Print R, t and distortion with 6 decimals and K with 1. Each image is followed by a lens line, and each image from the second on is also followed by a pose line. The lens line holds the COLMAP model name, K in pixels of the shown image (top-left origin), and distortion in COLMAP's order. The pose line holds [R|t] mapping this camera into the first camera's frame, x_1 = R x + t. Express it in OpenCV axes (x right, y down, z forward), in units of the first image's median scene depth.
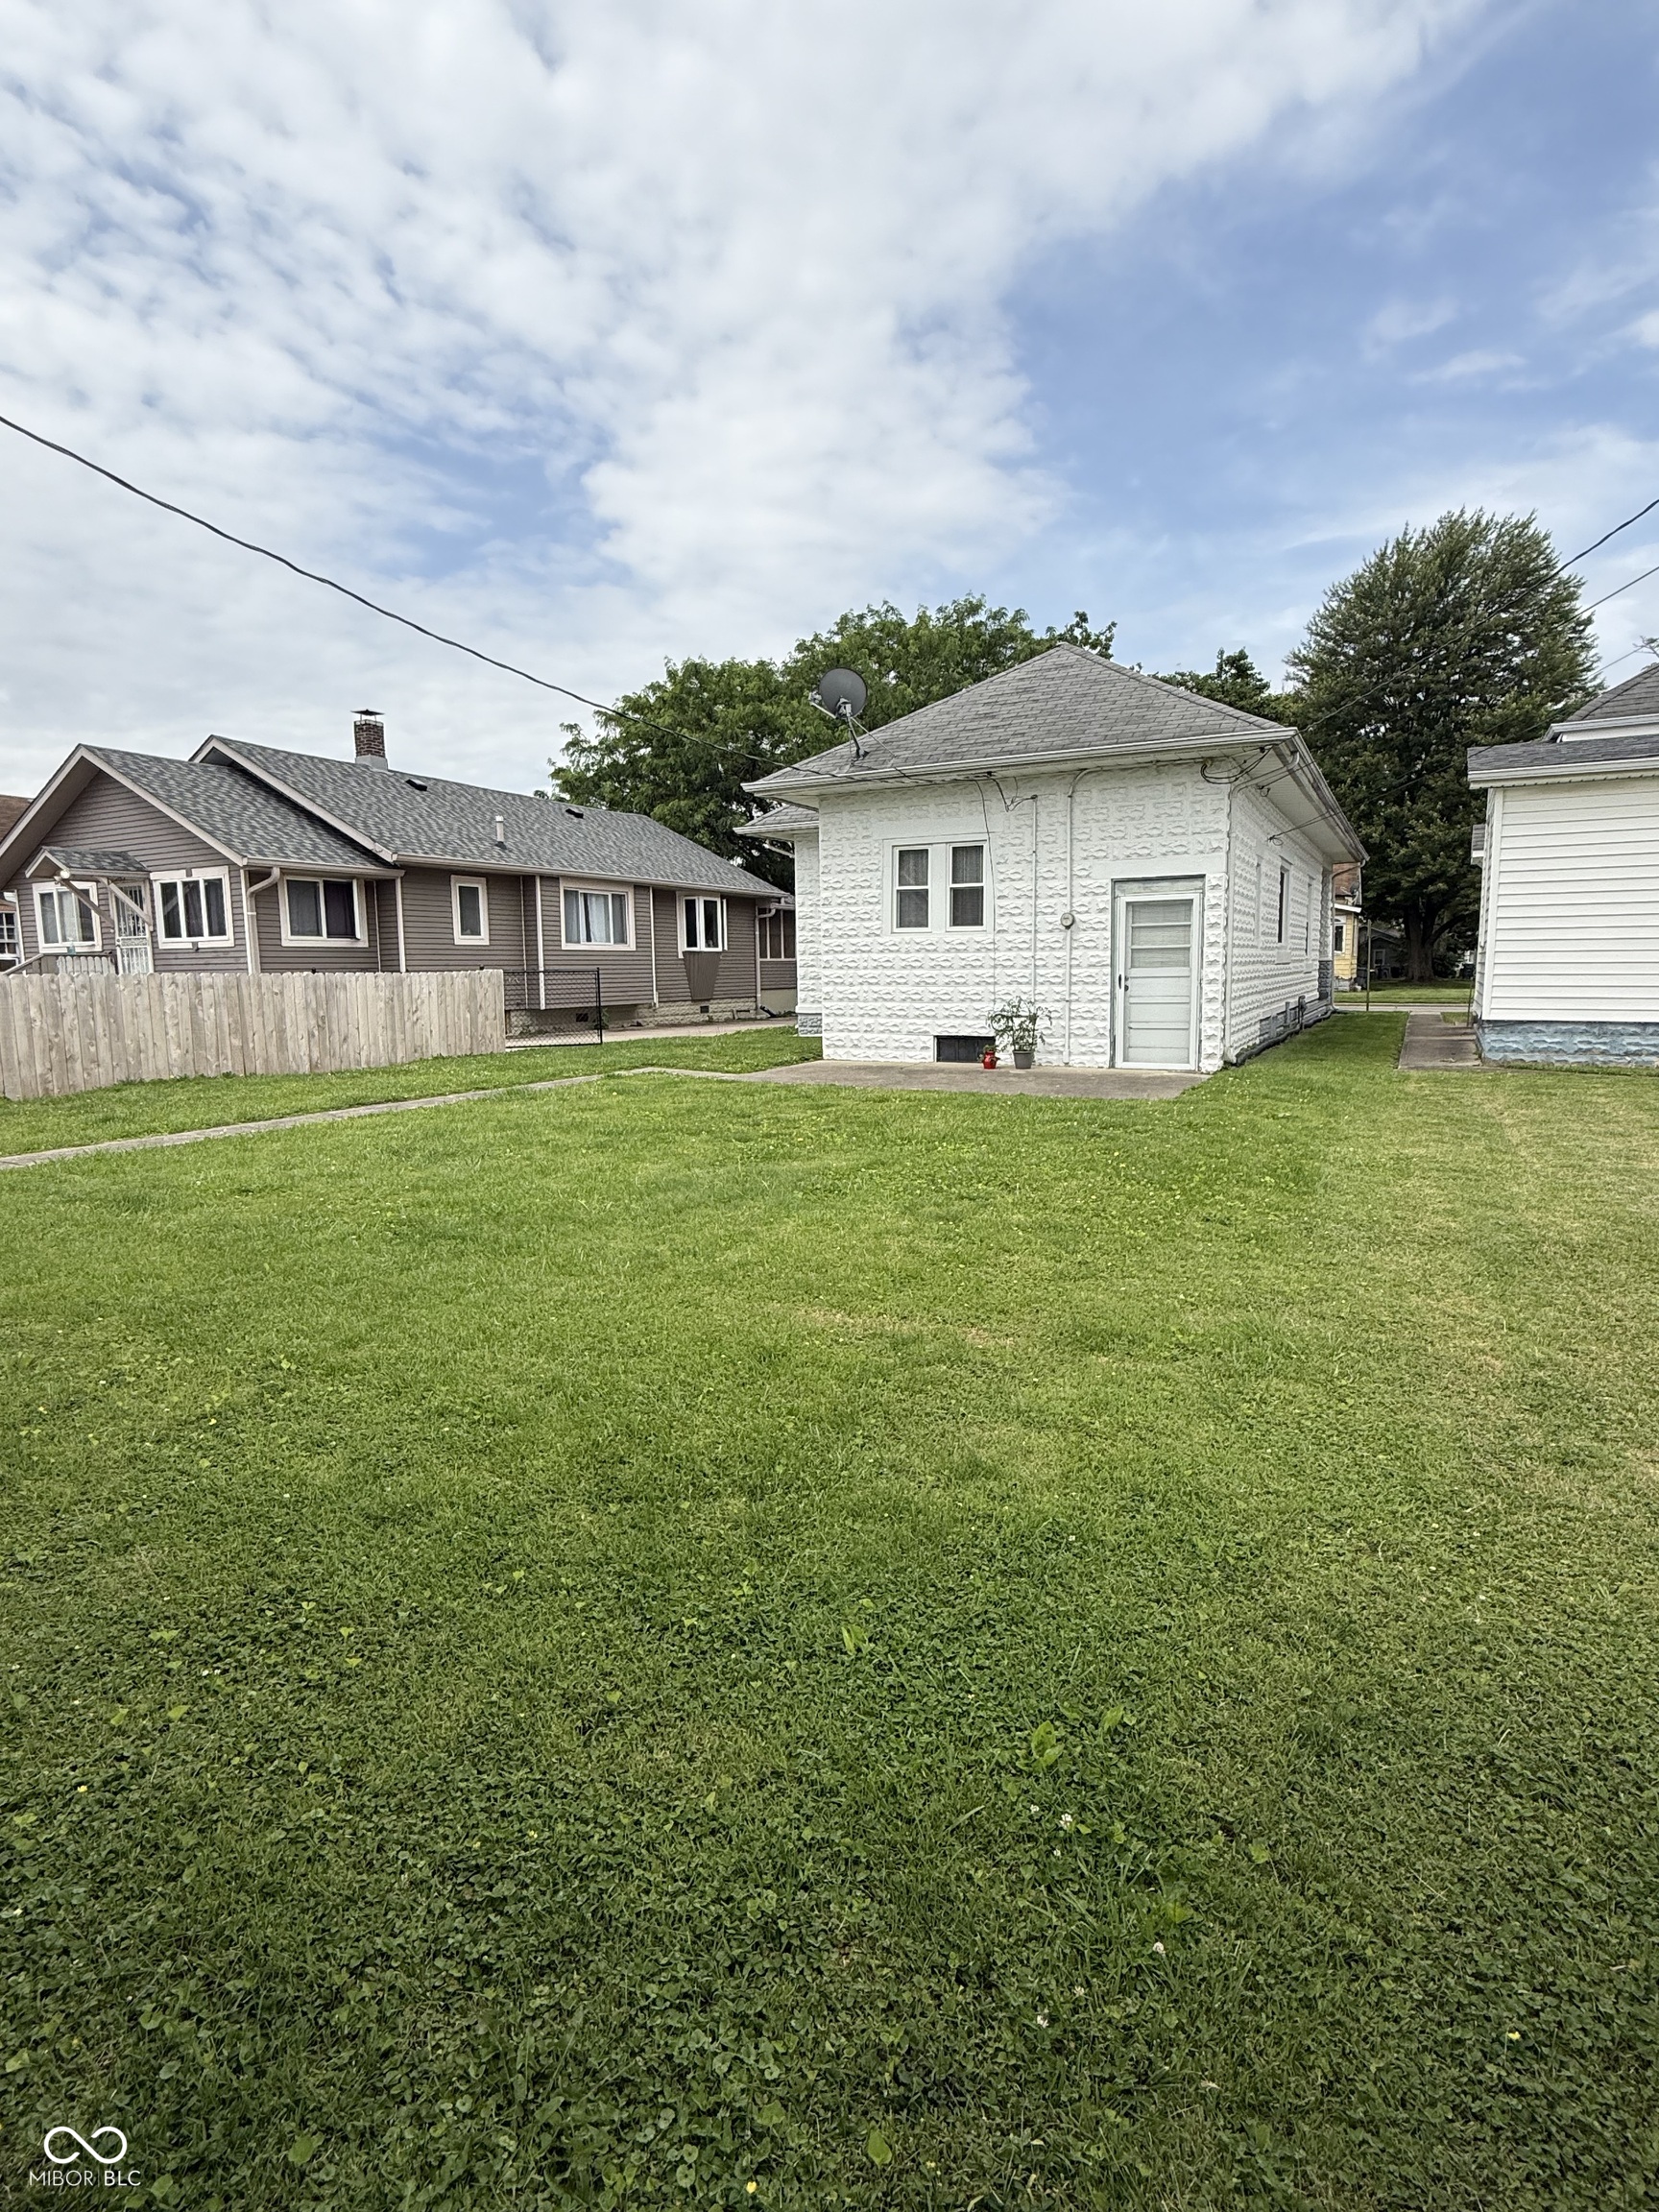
lens RADIAL K [[1075.5, 0, 827.6], [0, 1075.5, 1127.0], [0, 0, 1]] dist [0.011445, -0.000478]
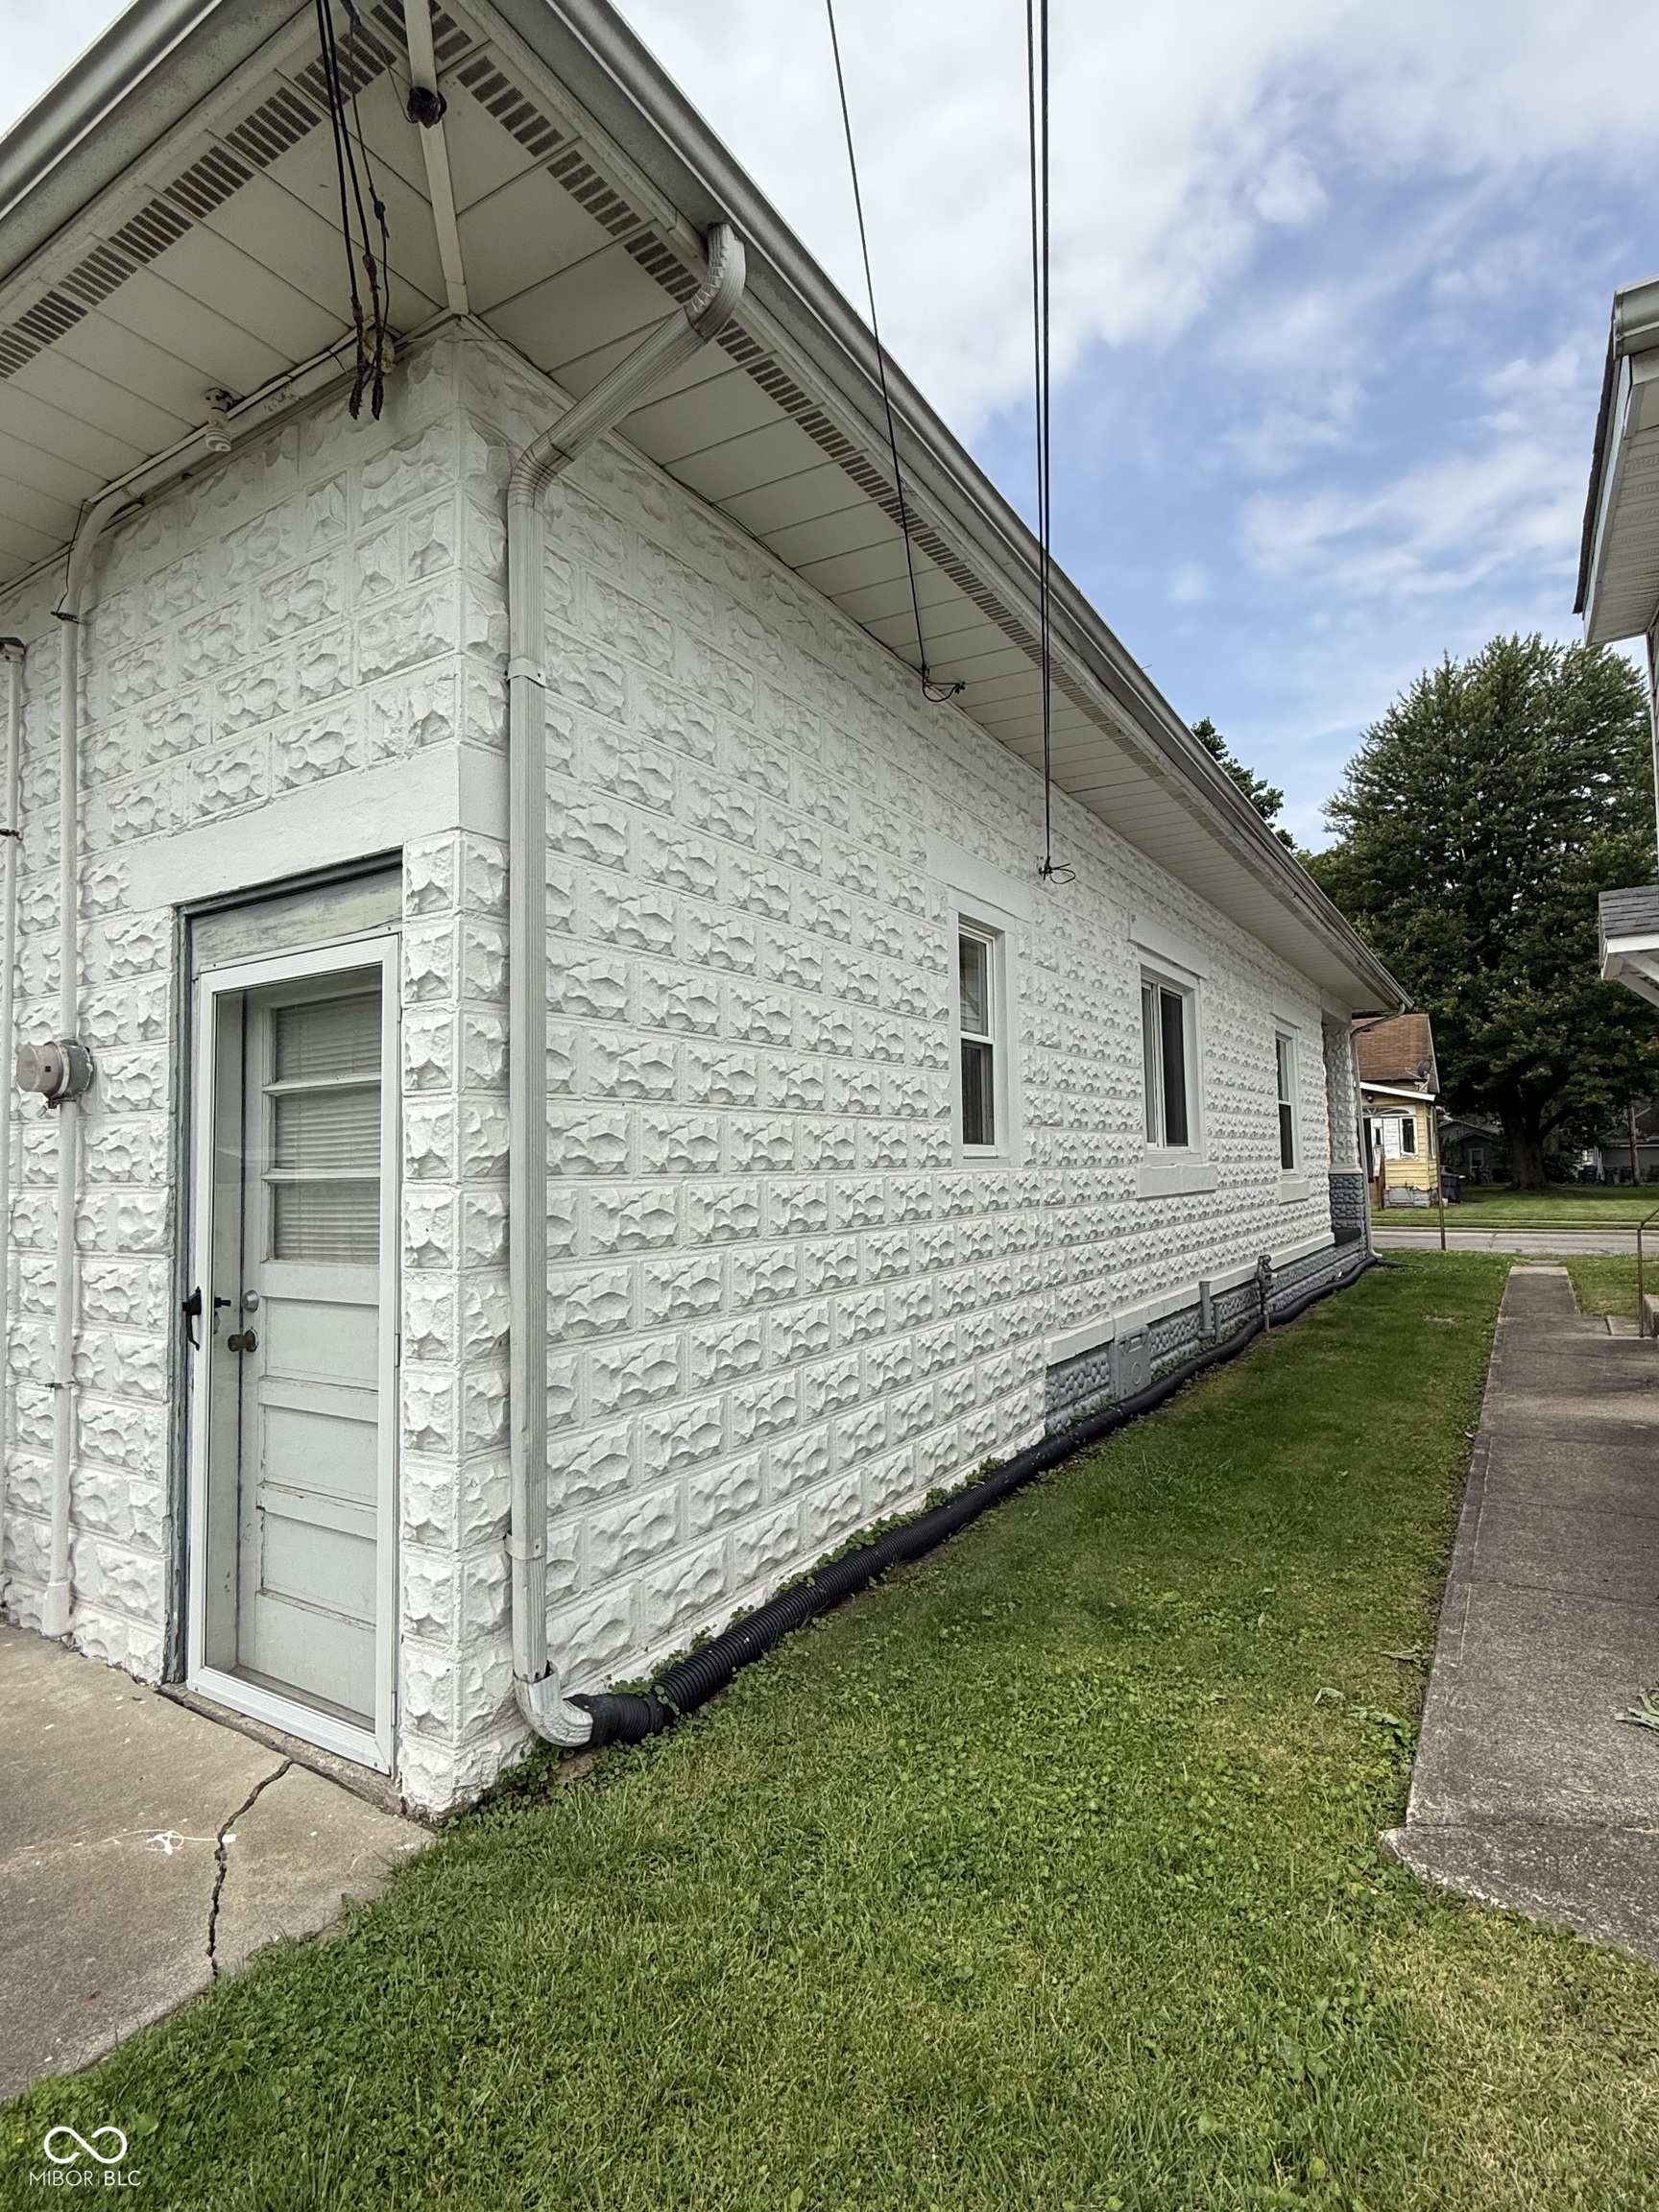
lens RADIAL K [[1182.2, 0, 829.5], [0, 1182.2, 1106.0], [0, 0, 1]] dist [0.001221, 0.000366]
pose [[0.999349, -0.000118, -0.036090, 0.087174], [-0.006959, 0.980599, -0.195903, -0.027019], [0.035413, 0.196027, 0.979959, 0.153158]]
